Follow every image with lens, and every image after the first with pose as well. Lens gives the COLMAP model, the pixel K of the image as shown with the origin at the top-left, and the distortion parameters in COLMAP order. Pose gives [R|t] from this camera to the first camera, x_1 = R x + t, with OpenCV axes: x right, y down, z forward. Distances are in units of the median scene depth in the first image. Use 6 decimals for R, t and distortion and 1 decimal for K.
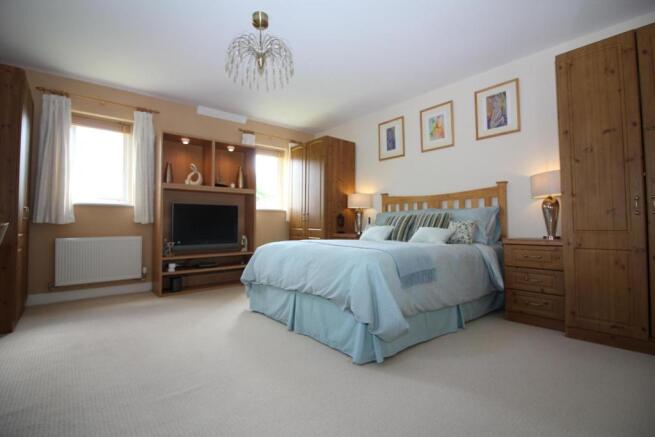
lens RADIAL K [[307.3, 0, 325.2], [0, 307.3, 211.7], [0, 0, 1]] dist [-0.004443, -0.000598]
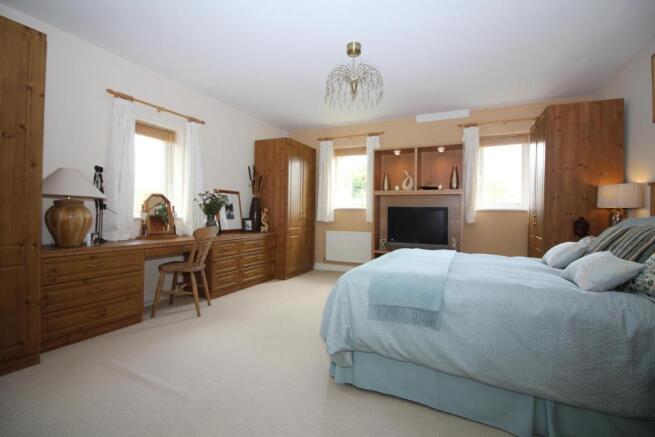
lens RADIAL K [[307.3, 0, 325.2], [0, 307.3, 211.7], [0, 0, 1]] dist [-0.004443, -0.000598]
pose [[0.416306, 0.004264, -0.909214, 0.512539], [0.022443, 0.999636, 0.014964, -0.032193], [0.908947, -0.026635, 0.416059, 0.283101]]
